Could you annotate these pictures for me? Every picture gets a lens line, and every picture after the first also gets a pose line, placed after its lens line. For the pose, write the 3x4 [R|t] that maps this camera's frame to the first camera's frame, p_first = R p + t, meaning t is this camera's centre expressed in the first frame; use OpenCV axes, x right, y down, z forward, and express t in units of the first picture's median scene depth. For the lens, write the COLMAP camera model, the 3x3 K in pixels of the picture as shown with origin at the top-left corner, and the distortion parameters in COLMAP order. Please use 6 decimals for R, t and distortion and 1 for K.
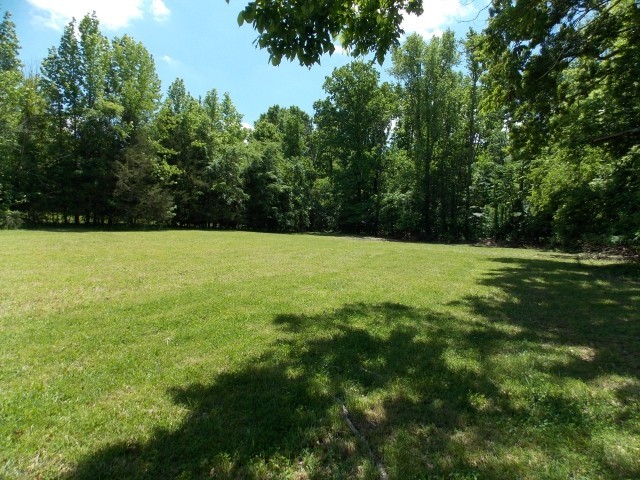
lens RADIAL K [[422.0, 0, 320.7], [0, 422.0, 235.3], [0, 0, 1]] dist [0.003457, -0.000030]
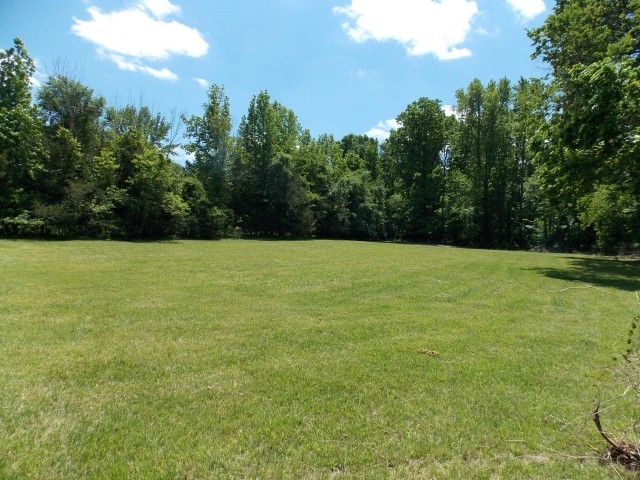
lens RADIAL K [[422.0, 0, 320.7], [0, 422.0, 235.3], [0, 0, 1]] dist [0.003457, -0.000030]
pose [[0.998443, -0.001790, -0.055754, -0.175773], [0.000754, 0.999827, -0.018595, -0.001062], [0.055778, 0.018524, 0.998271, -0.278495]]
